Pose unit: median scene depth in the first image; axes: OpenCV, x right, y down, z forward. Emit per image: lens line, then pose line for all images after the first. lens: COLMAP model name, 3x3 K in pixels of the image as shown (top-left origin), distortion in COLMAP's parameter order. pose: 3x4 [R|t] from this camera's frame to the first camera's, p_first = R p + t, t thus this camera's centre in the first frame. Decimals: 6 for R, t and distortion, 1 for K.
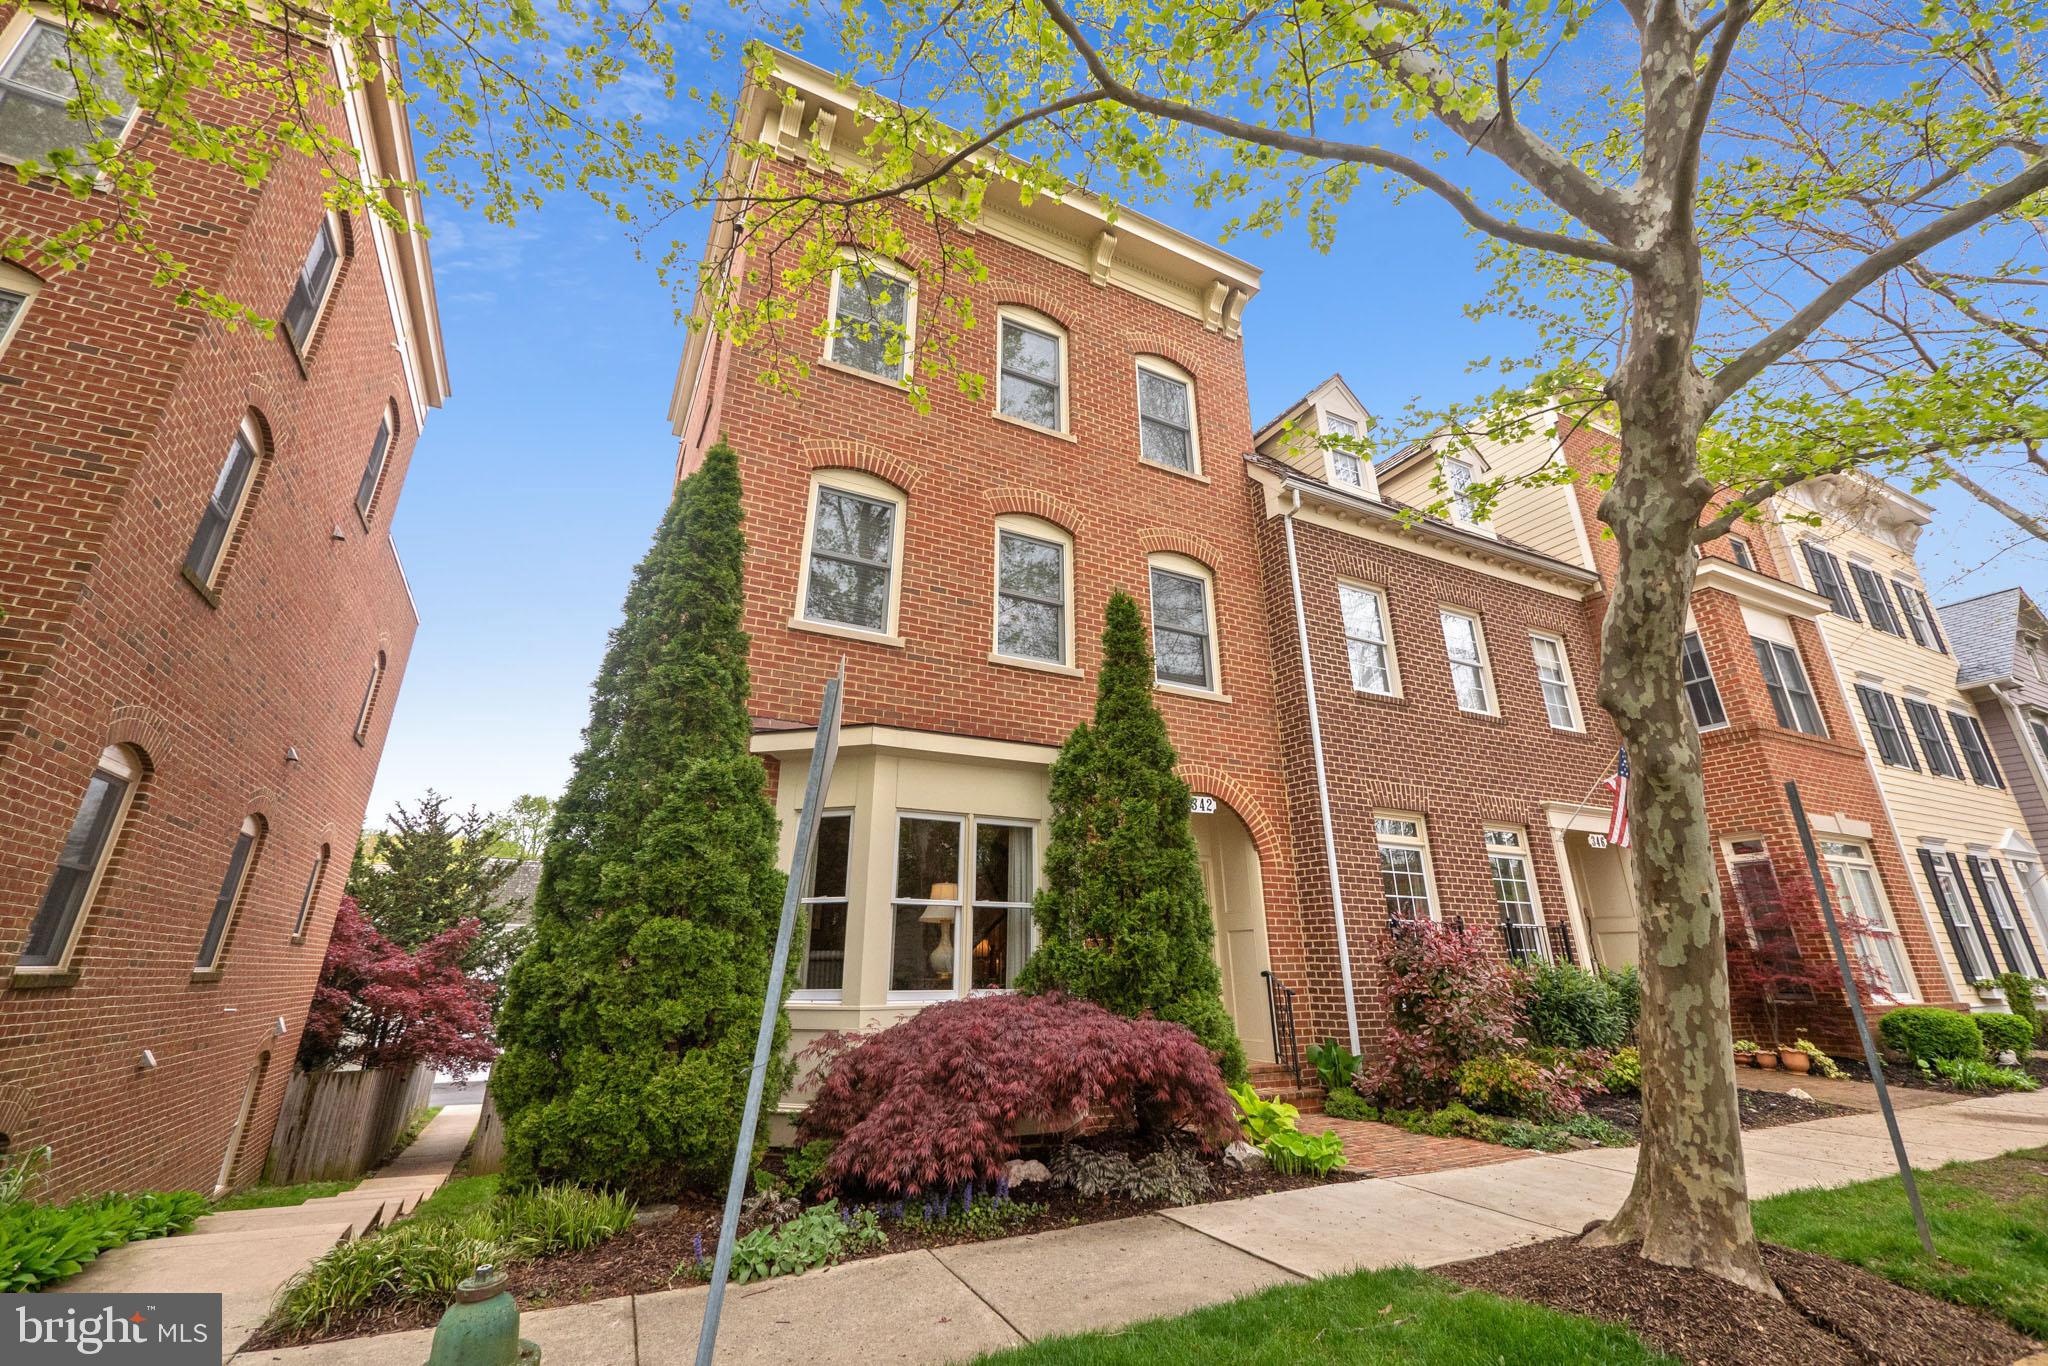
lens RADIAL K [[873.0, 0, 1020.3], [0, 873.0, 612.8], [0, 0, 1]] dist [-0.003566, 0.000426]
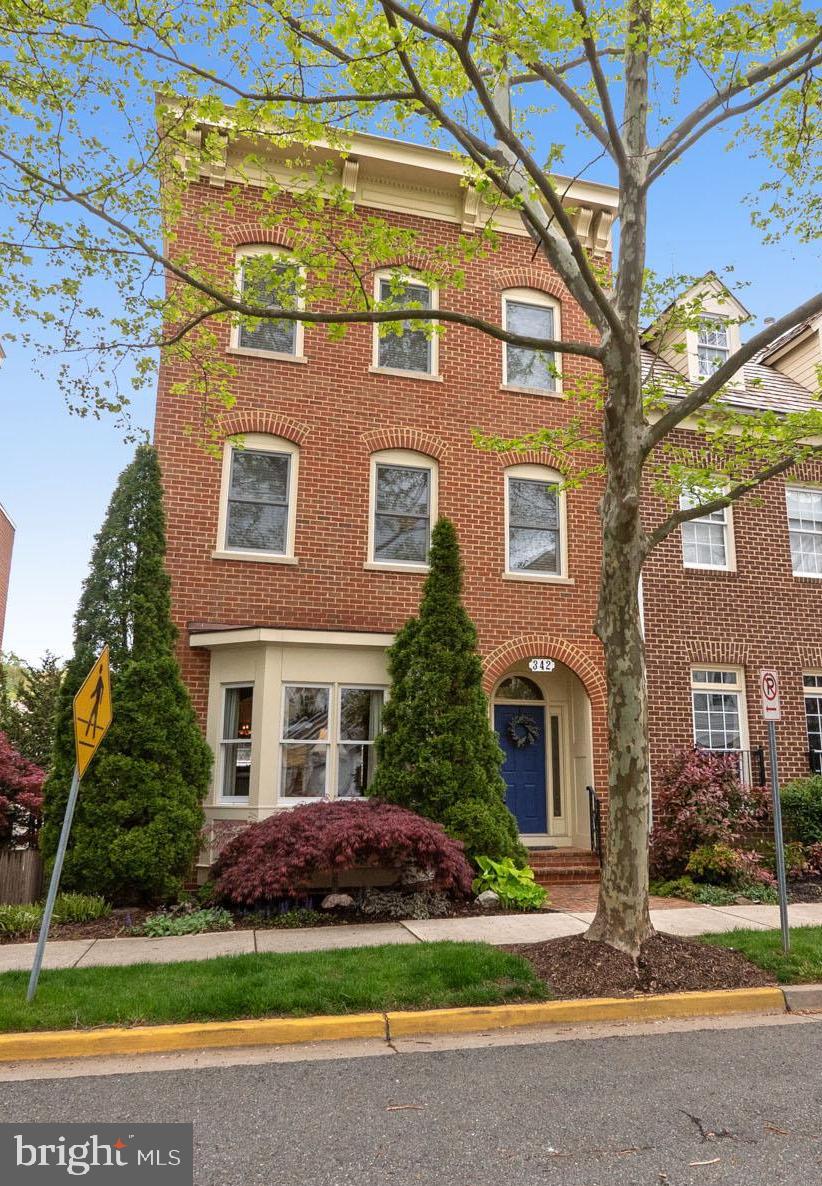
lens RADIAL K [[839.1, 0, 411.0], [0, 839.1, 593.0], [0, 0, 1]] dist [-0.003153, -0.003948]
pose [[0.979527, -0.040349, -0.197230, 0.358385], [0.072404, 0.984760, 0.158130, -0.133532], [0.187844, -0.169173, 0.967520, -0.315079]]
